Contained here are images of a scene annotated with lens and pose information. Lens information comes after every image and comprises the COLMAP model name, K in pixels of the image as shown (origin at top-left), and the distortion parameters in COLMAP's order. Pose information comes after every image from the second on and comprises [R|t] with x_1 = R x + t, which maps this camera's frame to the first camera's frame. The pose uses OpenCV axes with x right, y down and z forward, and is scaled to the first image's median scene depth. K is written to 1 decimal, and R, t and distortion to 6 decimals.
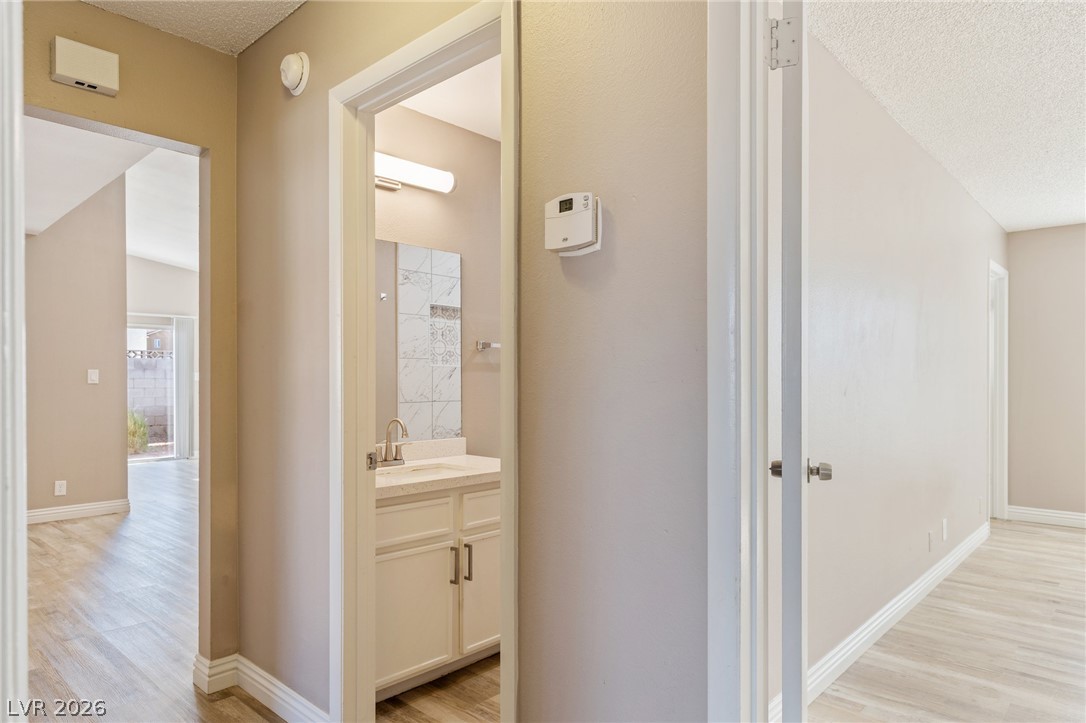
lens RADIAL K [[655.0, 0, 532.8], [0, 655.0, 384.0], [0, 0, 1]] dist [0.005340, -0.000839]
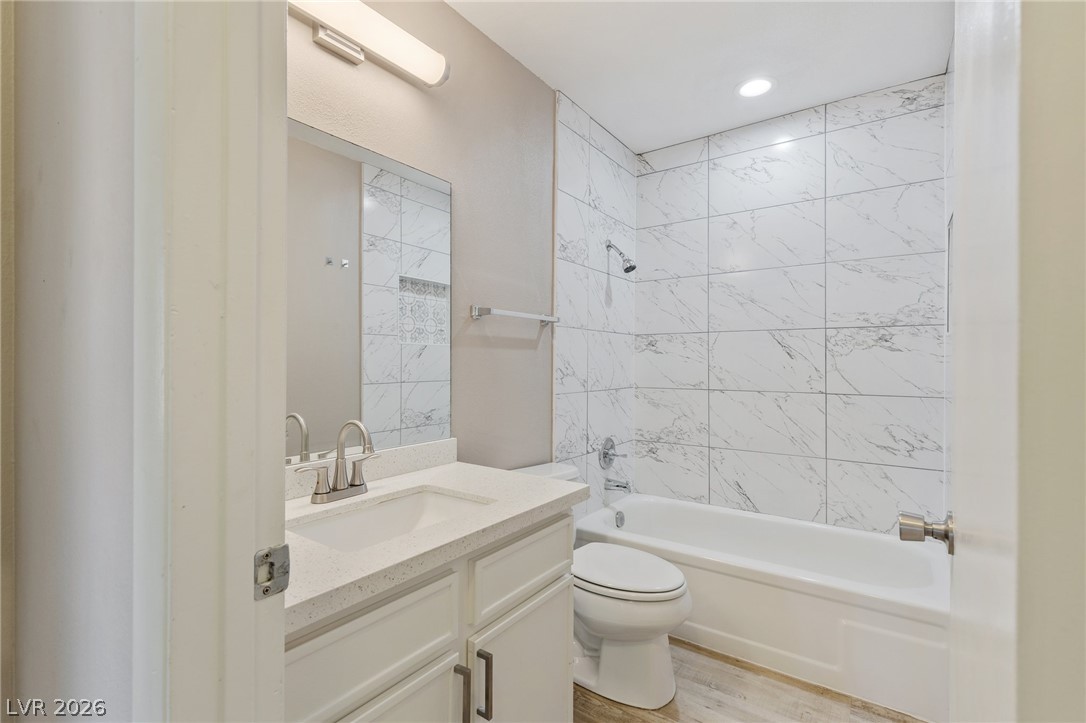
lens RADIAL K [[490.0, 0, 538.6], [0, 490.0, 365.3], [0, 0, 1]] dist [0.006199, -0.002142]
pose [[0.990580, 0.006272, 0.136790, -0.059884], [-0.006813, 0.999971, 0.003486, -0.000382], [-0.136764, -0.004385, 0.990594, 0.311904]]
